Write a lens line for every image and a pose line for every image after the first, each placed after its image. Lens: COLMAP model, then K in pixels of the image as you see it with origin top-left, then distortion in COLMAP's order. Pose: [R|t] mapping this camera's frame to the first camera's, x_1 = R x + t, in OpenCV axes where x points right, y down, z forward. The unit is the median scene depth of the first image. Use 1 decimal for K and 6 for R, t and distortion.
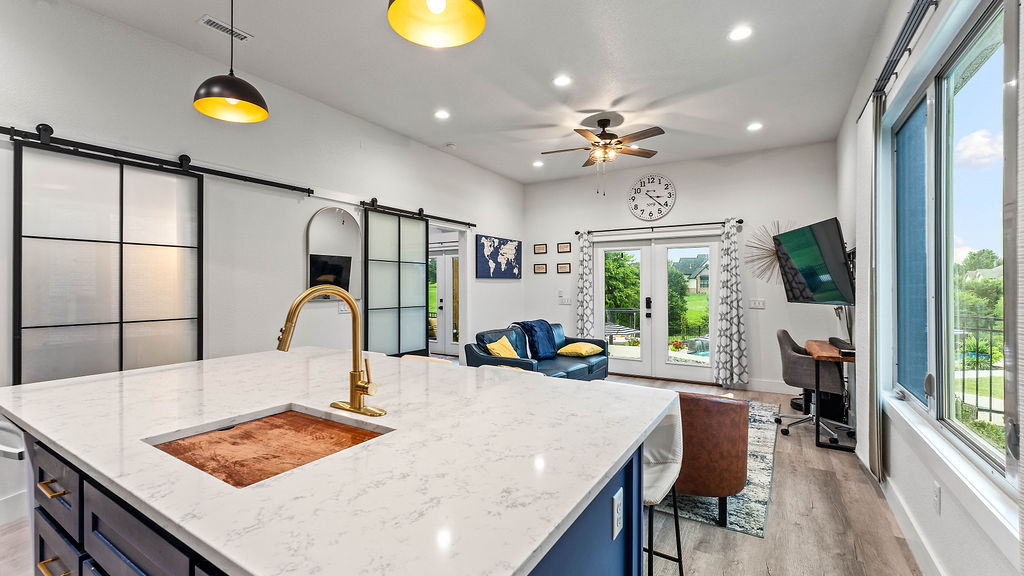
lens RADIAL K [[438.0, 0, 507.7], [0, 438.0, 285.9], [0, 0, 1]] dist [-0.001735, -0.000140]
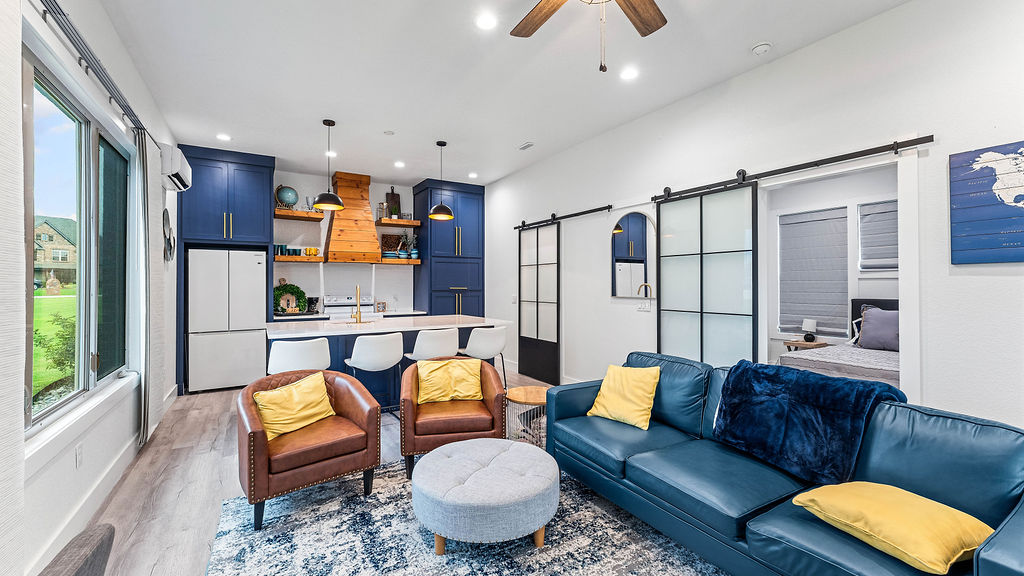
lens RADIAL K [[412.0, 0, 499.5], [0, 412.0, 283.3], [0, 0, 1]] dist [-0.000071, -0.000035]
pose [[-0.457216, 0.003228, -0.889350, 0.605553], [0.008491, 0.999964, -0.000736, -0.003945], [0.889315, -0.007888, -0.457227, 1.062049]]
